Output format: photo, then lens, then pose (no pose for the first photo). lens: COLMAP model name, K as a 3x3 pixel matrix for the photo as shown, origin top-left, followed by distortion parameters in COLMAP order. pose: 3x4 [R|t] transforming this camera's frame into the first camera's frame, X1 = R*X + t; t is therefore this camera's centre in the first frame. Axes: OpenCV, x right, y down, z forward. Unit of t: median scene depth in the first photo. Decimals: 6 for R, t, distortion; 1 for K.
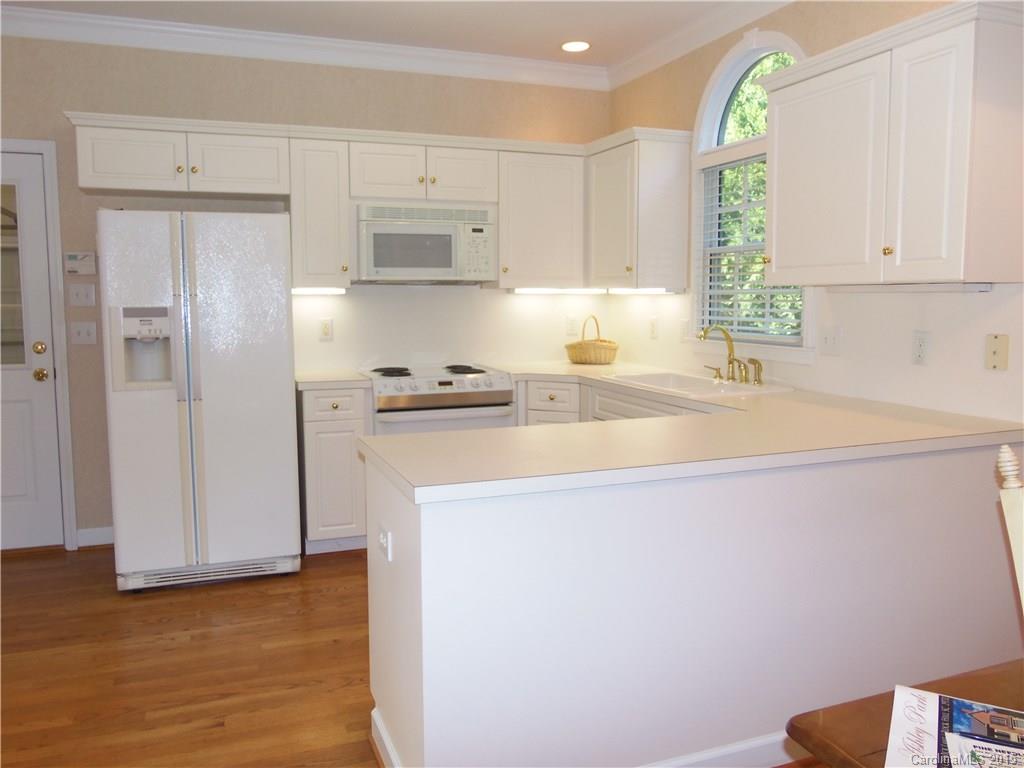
lens RADIAL K [[798.4, 0, 509.9], [0, 798.4, 379.6], [0, 0, 1]] dist [-0.067256, 0.053811]
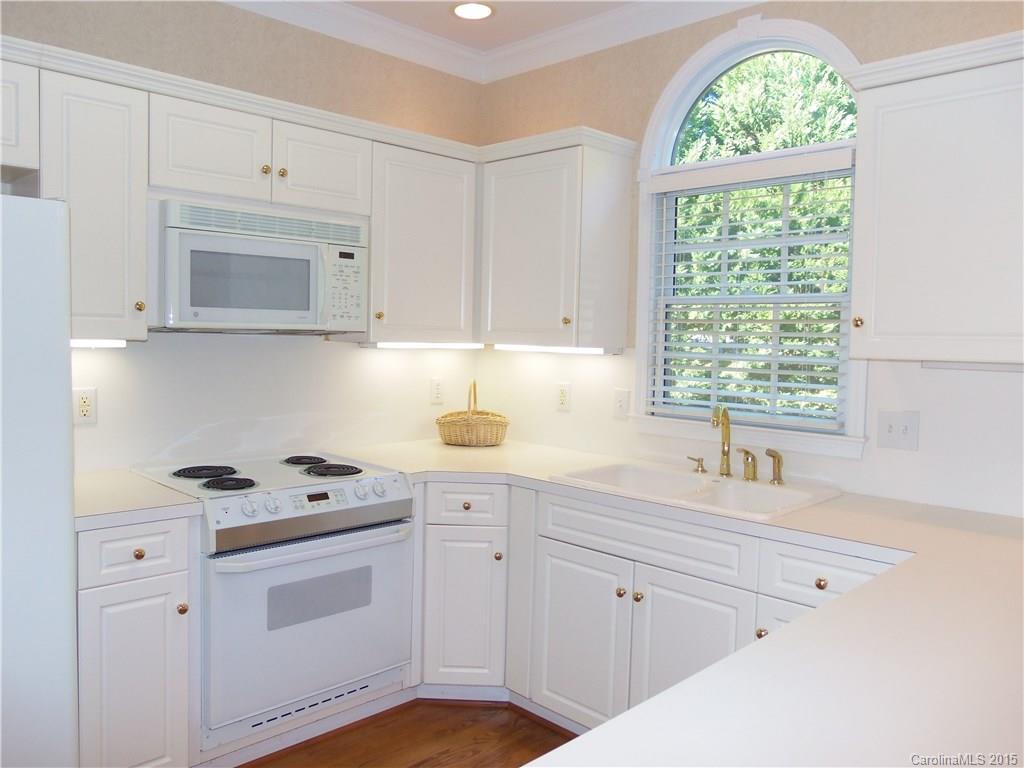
lens RADIAL K [[798.4, 0, 504.5], [0, 798.4, 380.8], [0, 0, 1]] dist [-0.067256, 0.053811]
pose [[0.916872, -0.000032, 0.399182, -0.191242], [0.017178, 0.999077, -0.039377, -0.057769], [-0.398812, 0.042961, 0.916026, 0.363014]]
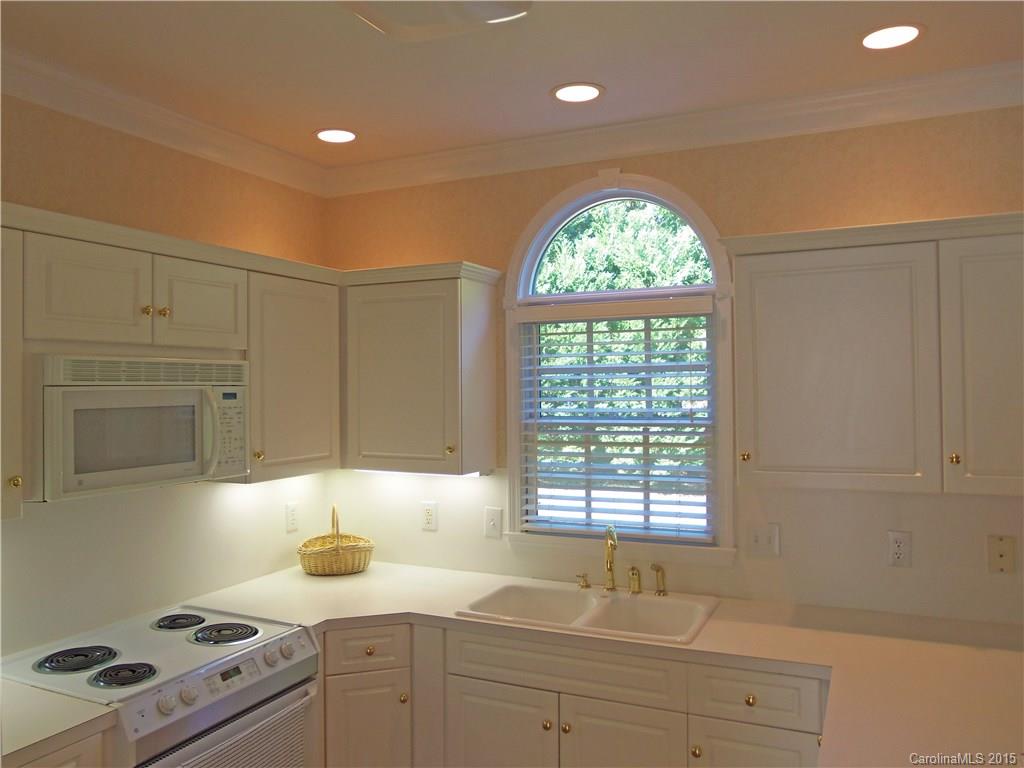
lens RADIAL K [[798.4, 0, 502.5], [0, 798.4, 375.6], [0, 0, 1]] dist [-0.067256, 0.053811]
pose [[0.728969, 0.006859, 0.684512, -0.317618], [0.079206, 0.992389, -0.094294, -0.134317], [-0.679949, 0.122955, 0.722877, 0.431462]]
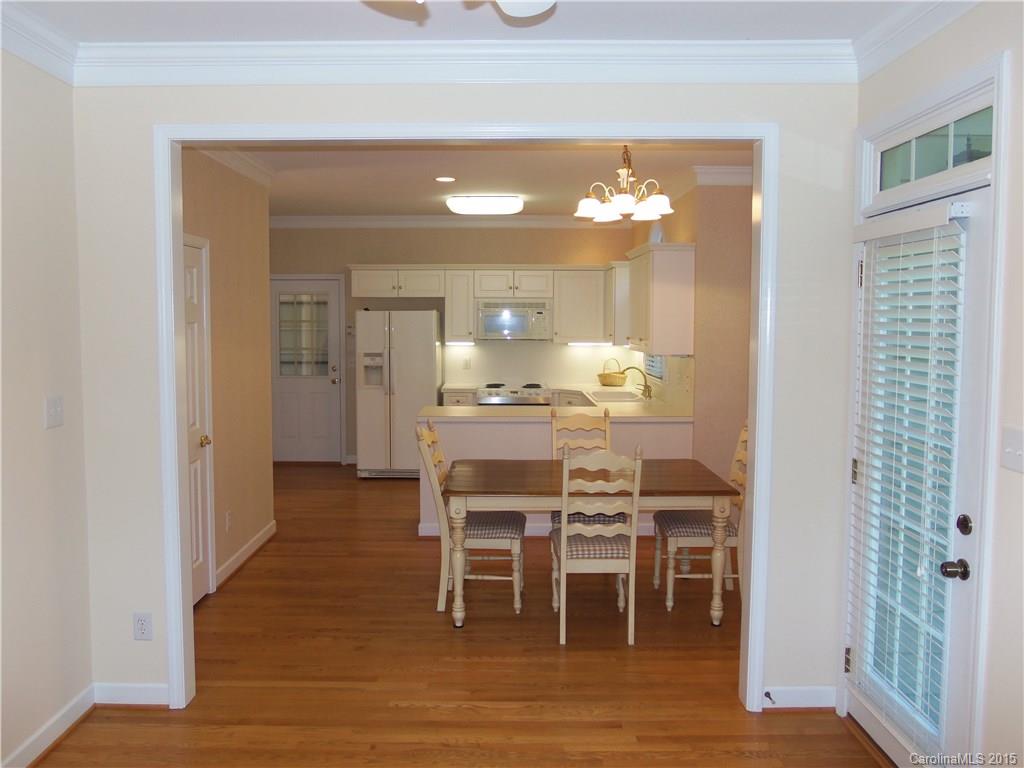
lens RADIAL K [[798.4, 0, 512.1], [0, 798.4, 386.6], [0, 0, 1]] dist [-0.067256, 0.053811]
pose [[0.937450, 0.033592, -0.346496, 0.586310], [-0.042000, 0.998977, -0.016783, 0.023200], [0.345578, 0.030286, 0.937901, -0.835808]]
